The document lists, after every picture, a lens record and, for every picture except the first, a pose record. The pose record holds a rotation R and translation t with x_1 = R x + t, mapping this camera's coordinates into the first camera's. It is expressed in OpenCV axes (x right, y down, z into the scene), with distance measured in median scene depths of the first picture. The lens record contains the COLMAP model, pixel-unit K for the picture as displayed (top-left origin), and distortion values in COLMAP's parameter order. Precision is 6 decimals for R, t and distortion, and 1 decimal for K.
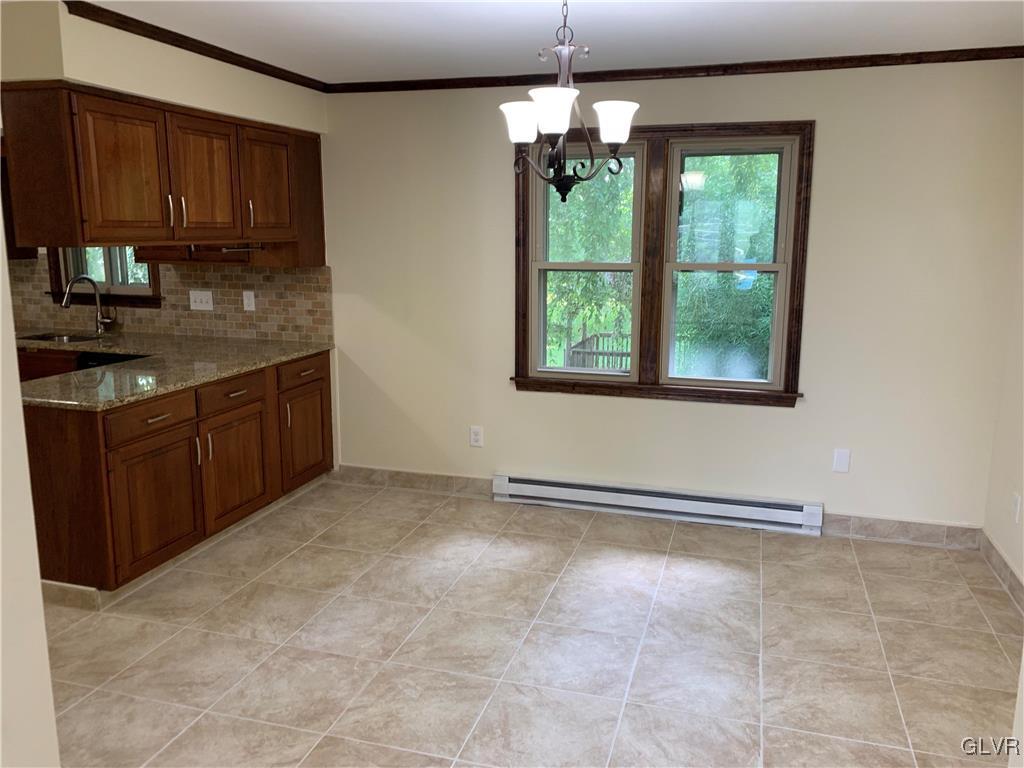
lens RADIAL K [[795.8, 0, 514.9], [0, 795.8, 381.4], [0, 0, 1]] dist [0.000024, -0.000481]
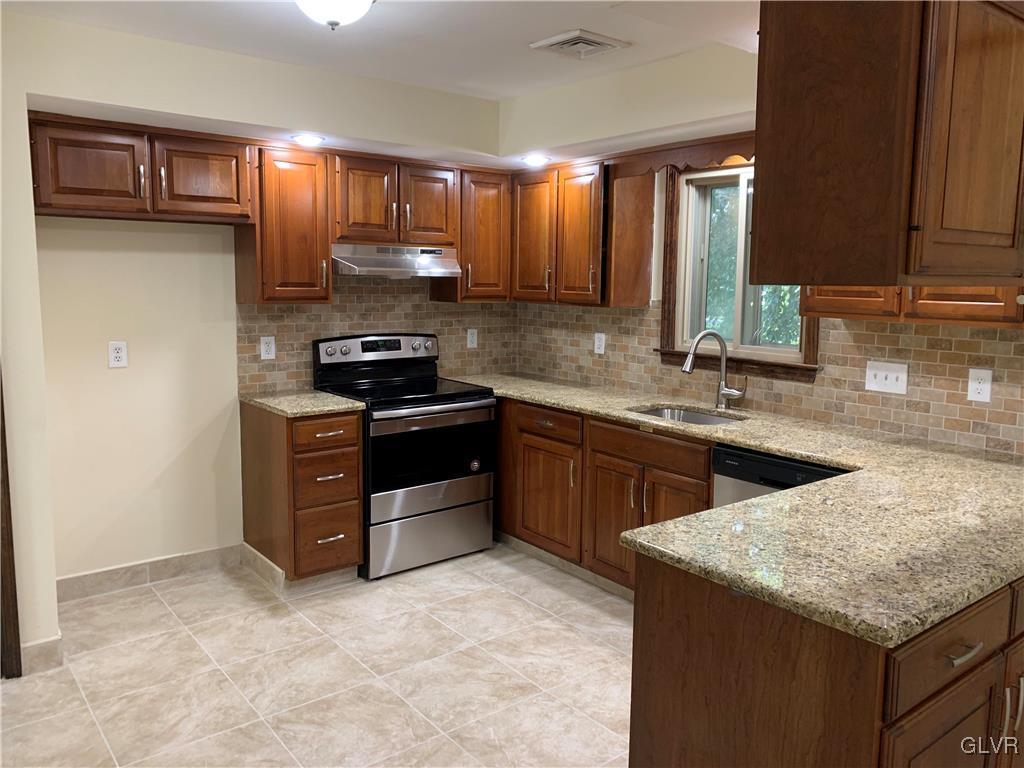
lens RADIAL K [[795.8, 0, 512.9], [0, 795.8, 381.9], [0, 0, 1]] dist [0.000024, -0.000481]
pose [[0.811736, 0.077394, -0.578874, -0.264374], [-0.111570, 0.993476, -0.023625, -0.049100], [0.573269, 0.083762, 0.815075, 0.306943]]
